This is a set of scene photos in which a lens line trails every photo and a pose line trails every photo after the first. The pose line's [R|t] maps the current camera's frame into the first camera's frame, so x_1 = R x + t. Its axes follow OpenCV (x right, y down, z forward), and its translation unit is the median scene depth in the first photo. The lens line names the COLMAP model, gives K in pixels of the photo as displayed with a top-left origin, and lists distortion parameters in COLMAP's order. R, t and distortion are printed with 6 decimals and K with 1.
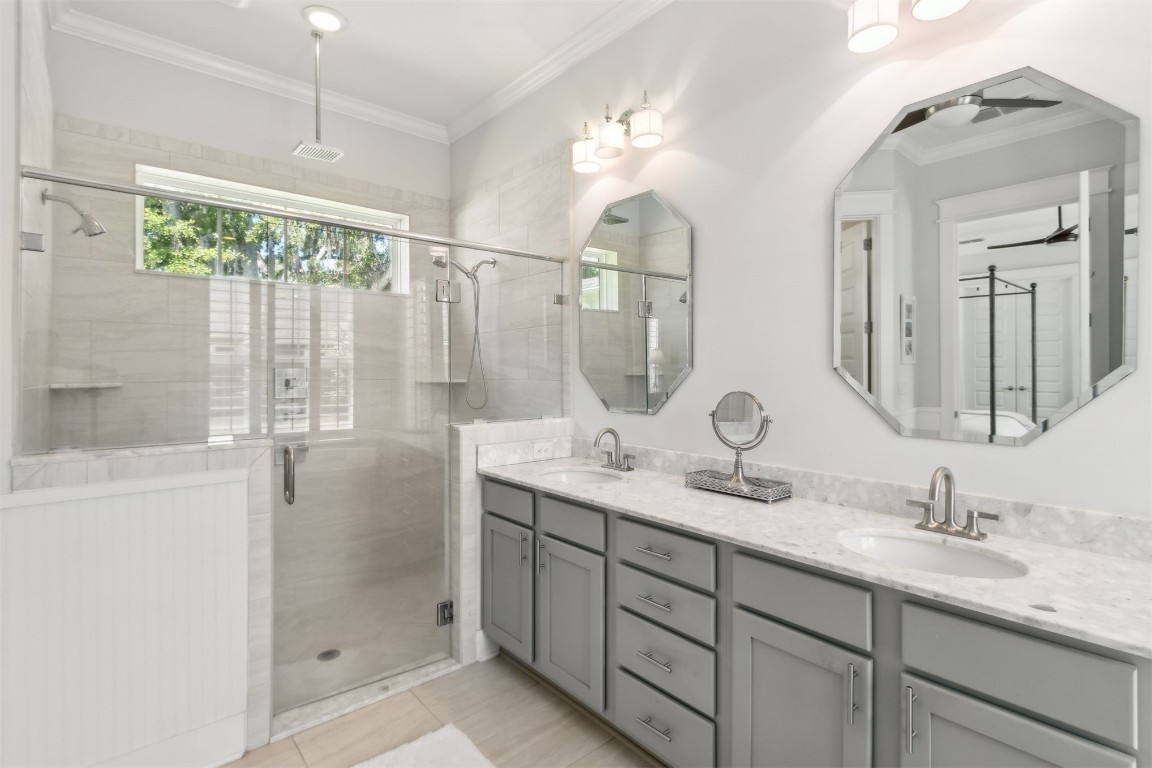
lens RADIAL K [[546.5, 0, 574.6], [0, 546.5, 379.3], [0, 0, 1]] dist [-0.000215, -0.000341]
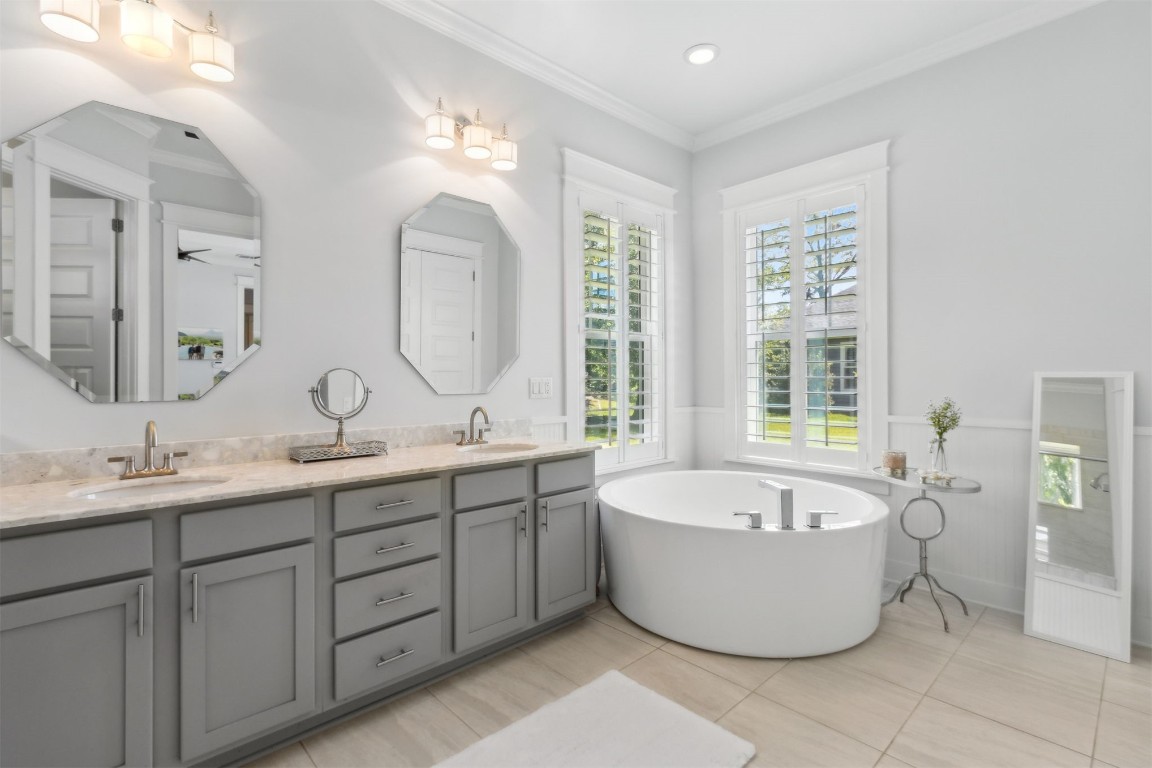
lens RADIAL K [[532.4, 0, 570.2], [0, 532.4, 382.3], [0, 0, 1]] dist [0.002411, -0.000548]
pose [[-0.038688, -0.010565, 0.999195, -0.823392], [0.018849, 0.999758, 0.011300, 0.048124], [-0.999074, 0.019271, -0.038480, 0.564267]]
